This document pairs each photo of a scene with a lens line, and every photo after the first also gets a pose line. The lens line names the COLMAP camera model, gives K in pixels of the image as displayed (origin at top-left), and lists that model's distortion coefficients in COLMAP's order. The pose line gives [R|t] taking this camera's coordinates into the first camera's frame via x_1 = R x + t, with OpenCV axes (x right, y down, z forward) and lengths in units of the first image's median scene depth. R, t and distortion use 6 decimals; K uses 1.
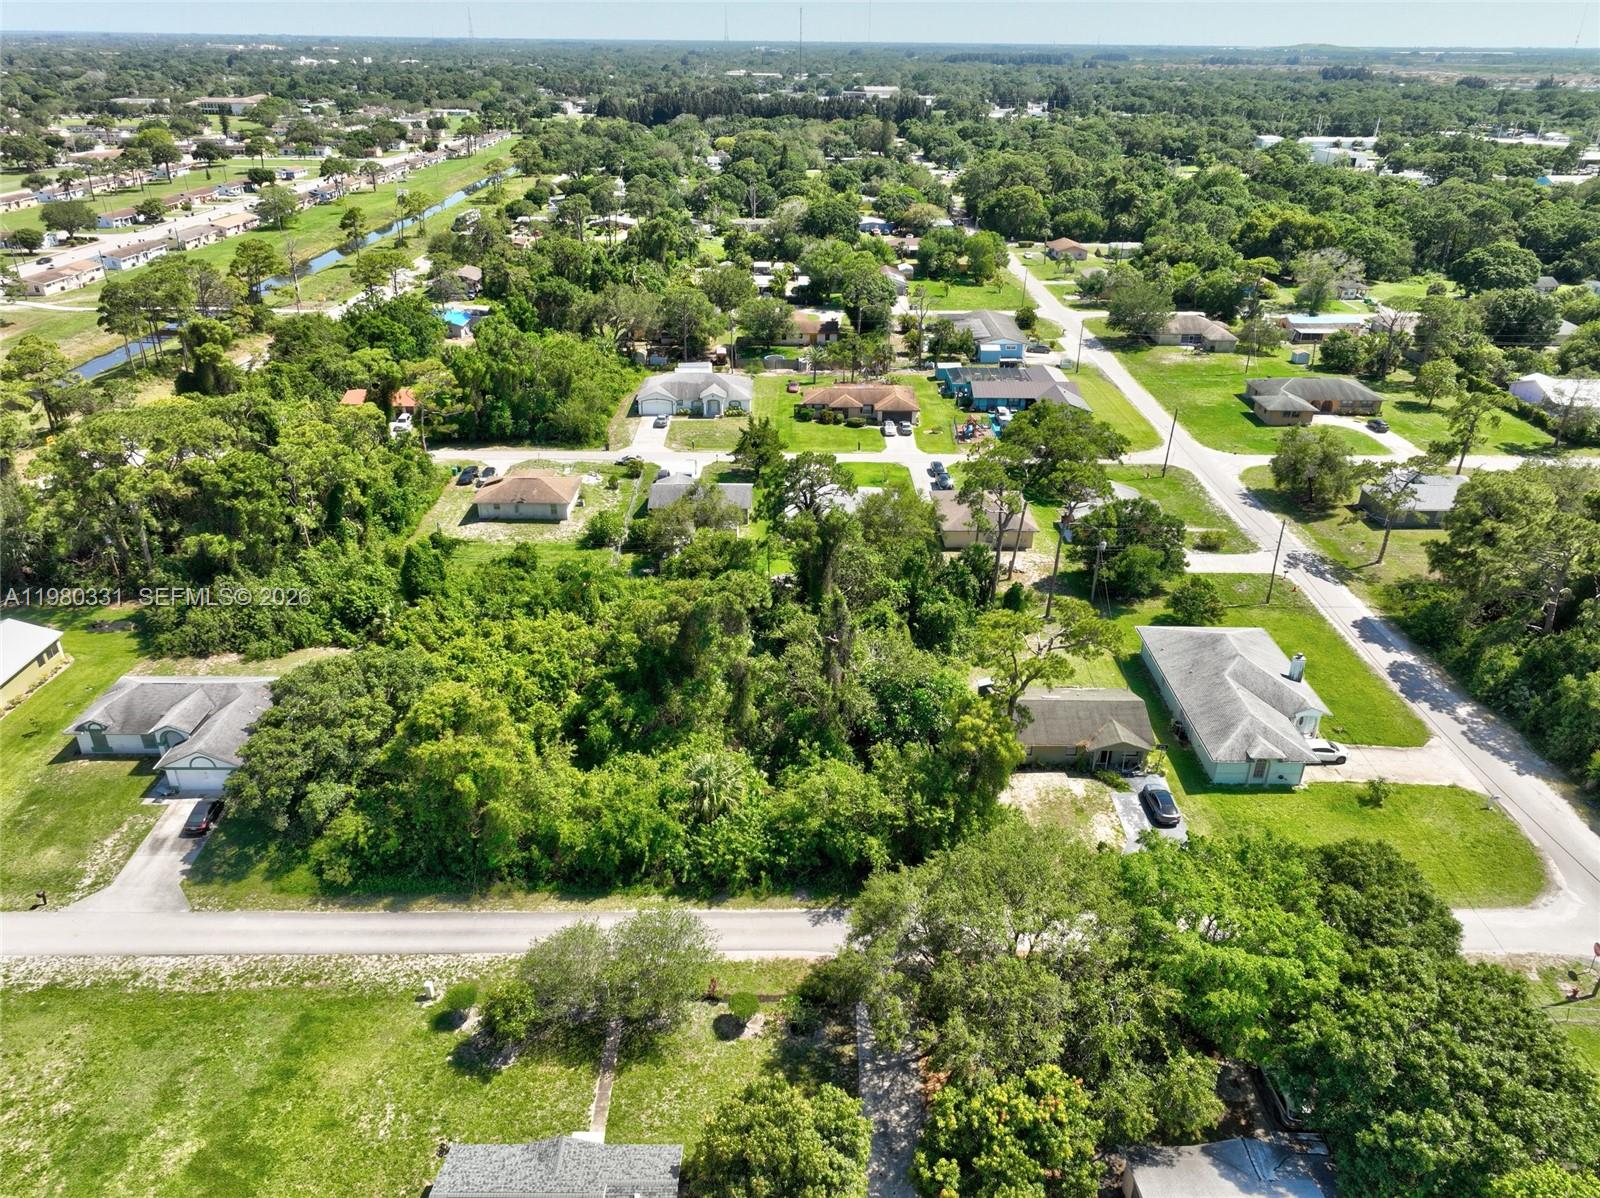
lens RADIAL K [[1128.0, 0, 801.9], [0, 1128.0, 602.3], [0, 0, 1]] dist [-0.008933, 0.025036]
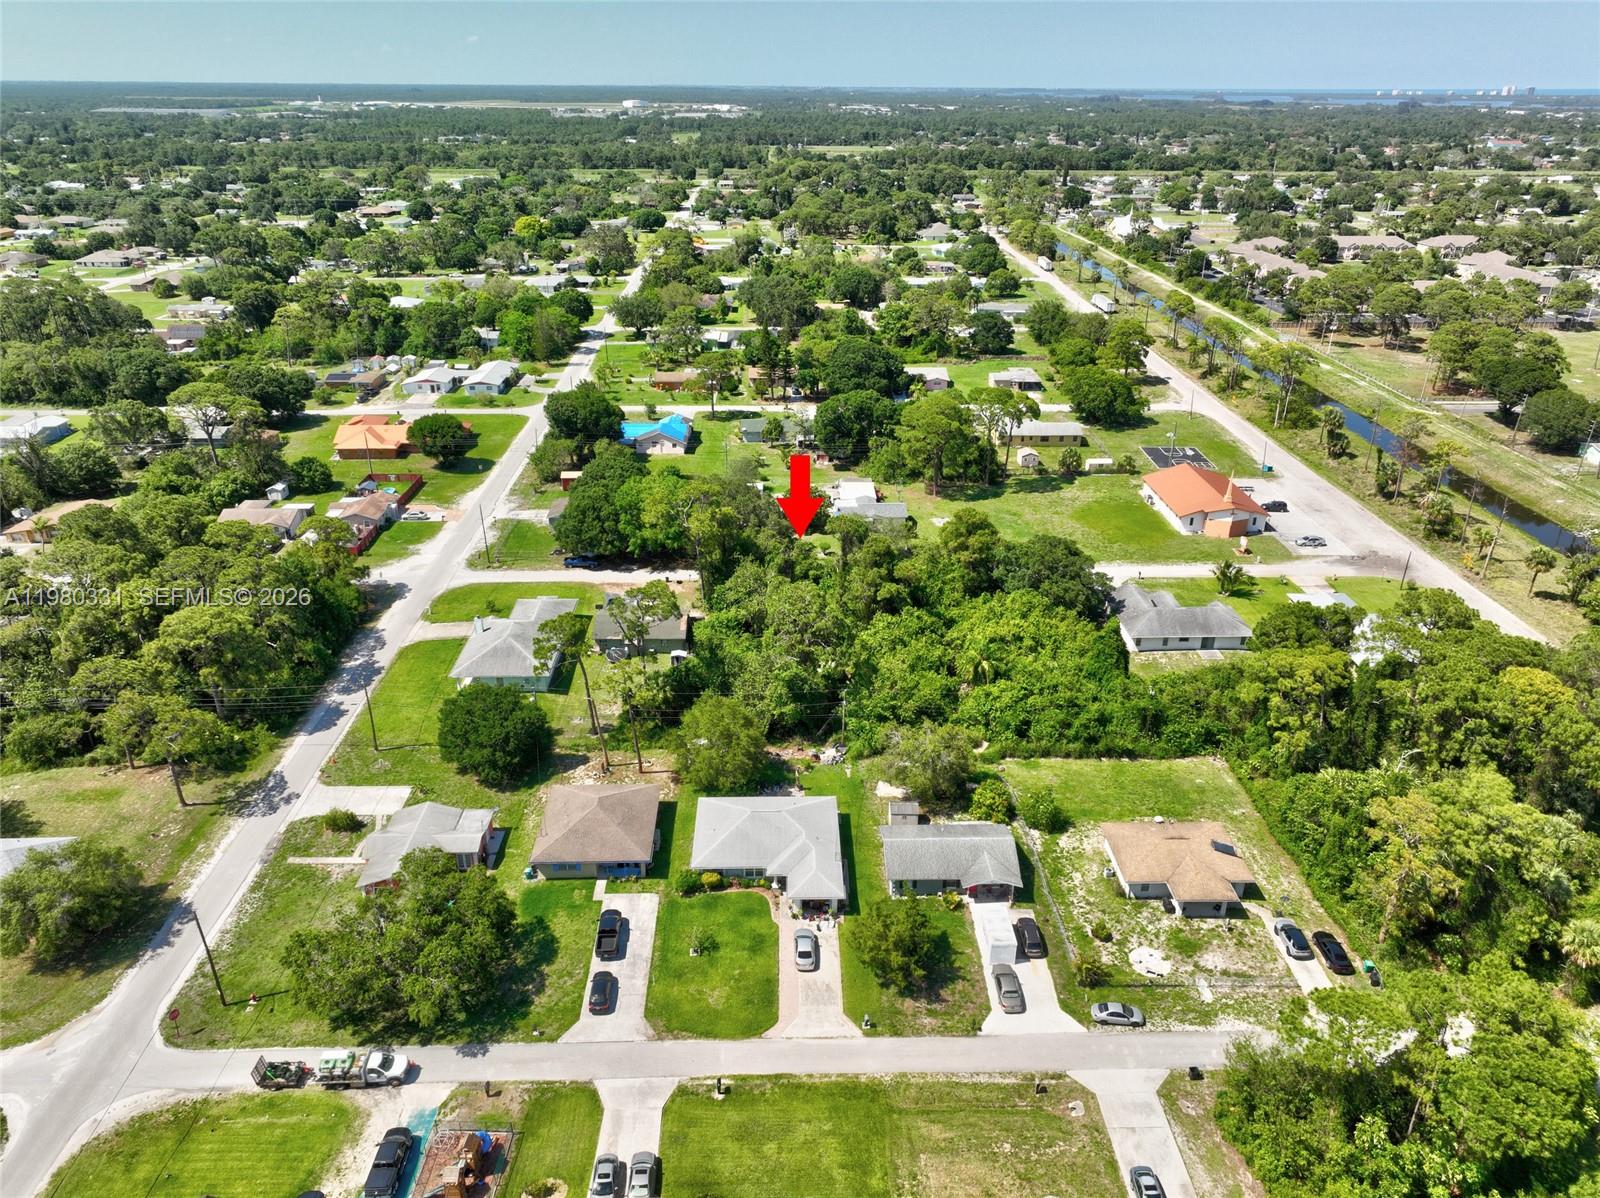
lens RADIAL K [[1128.0, 0, 801.9], [0, 1128.0, 602.3], [0, 0, 1]] dist [-0.008933, 0.025036]
pose [[-0.999776, -0.006439, -0.020169, 0.036395], [-0.019805, 0.621135, 0.783453, -1.028960], [0.007483, 0.783677, -0.621123, 1.718466]]
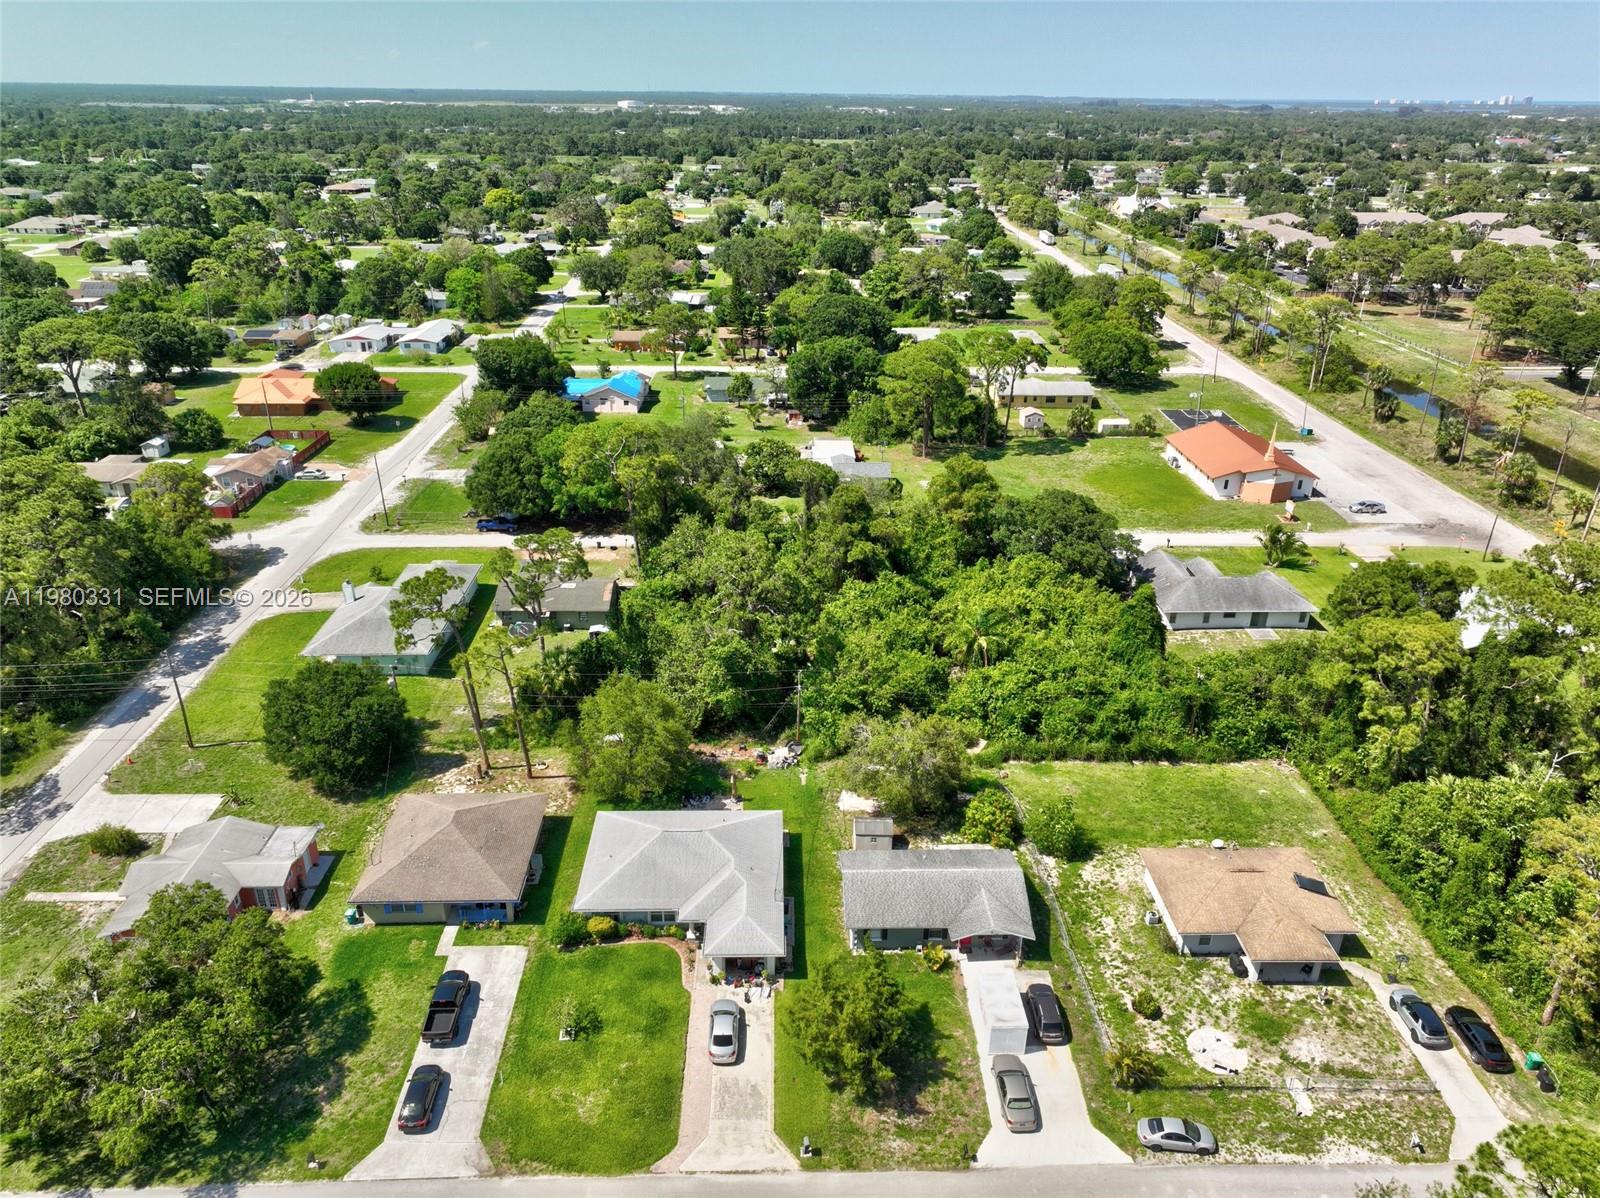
lens RADIAL K [[1128.0, 0, 801.9], [0, 1128.0, 602.3], [0, 0, 1]] dist [-0.008933, 0.025036]
pose [[-0.999665, -0.010983, -0.023454, -0.011835], [-0.025164, 0.626014, 0.779405, -0.792461], [0.006122, 0.779734, -0.626081, 1.583826]]
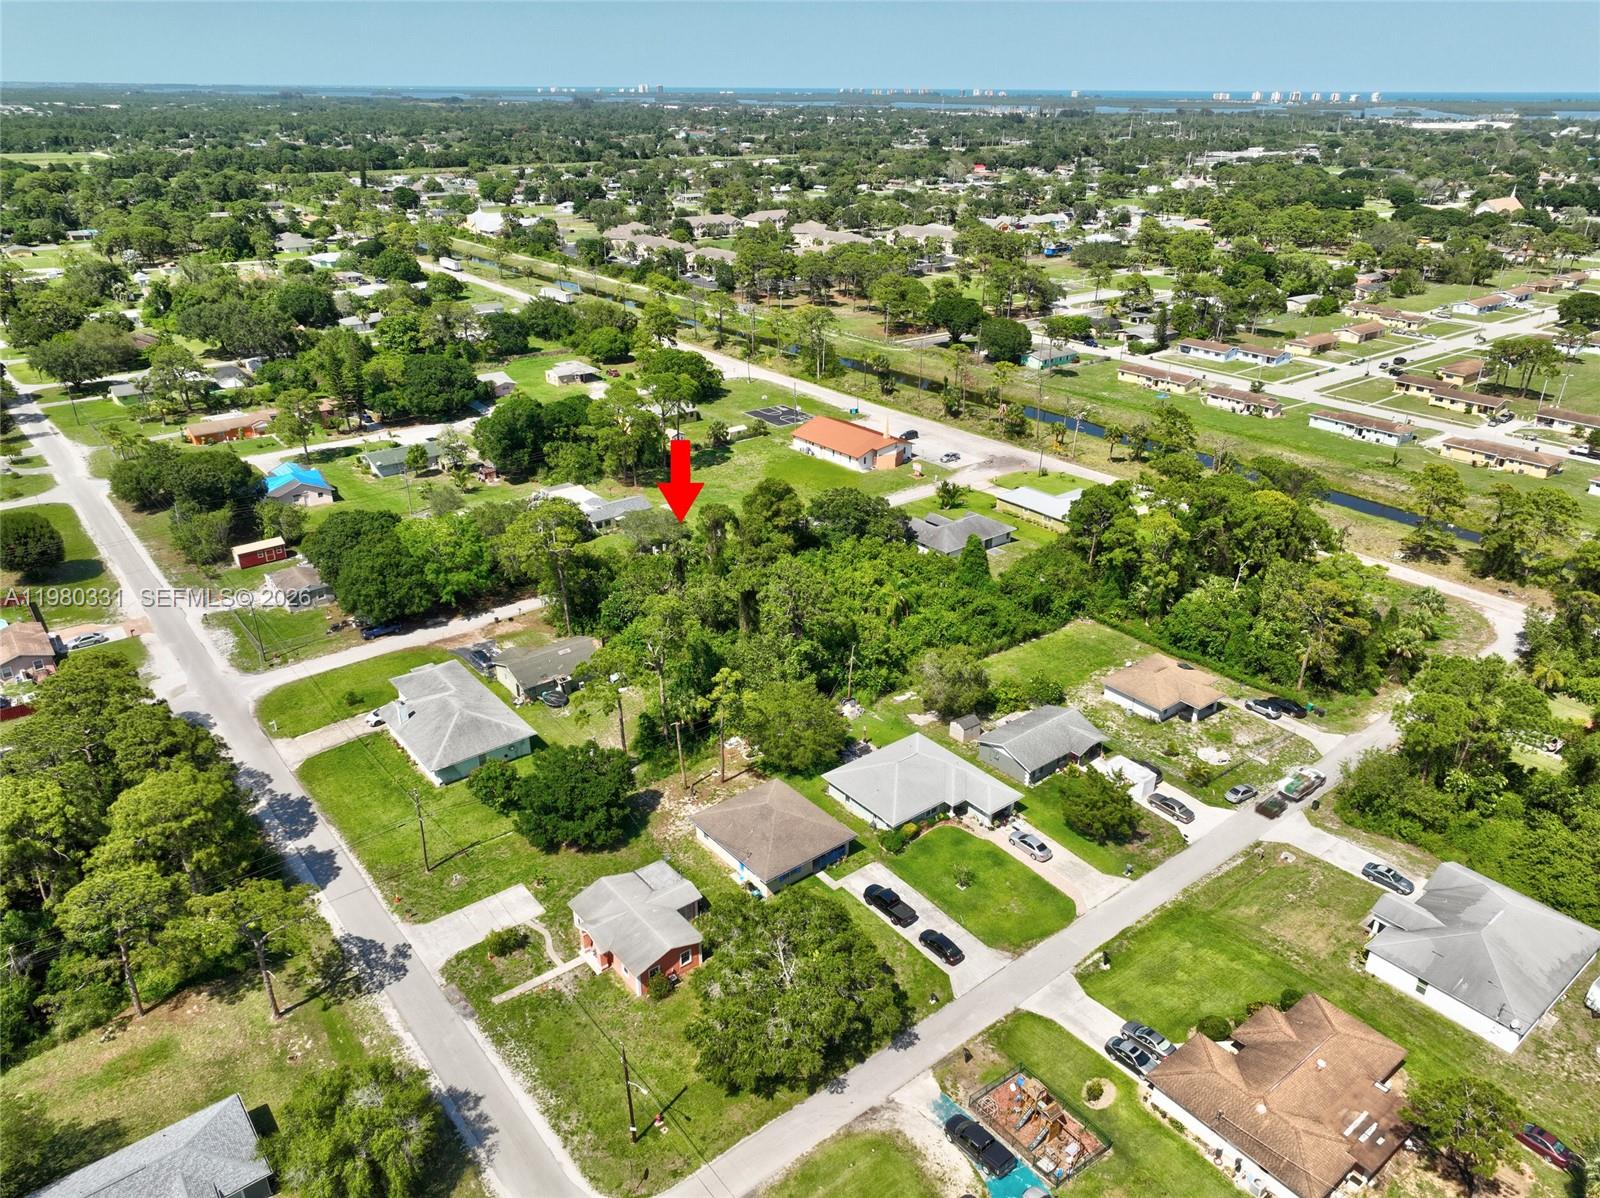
lens RADIAL K [[1128.0, 0, 801.9], [0, 1128.0, 602.3], [0, 0, 1]] dist [-0.008933, 0.025036]
pose [[-0.784363, 0.246968, -0.569018, 0.706300], [-0.291067, 0.663528, 0.689210, -0.943225], [0.547772, 0.706213, -0.448562, 1.565397]]
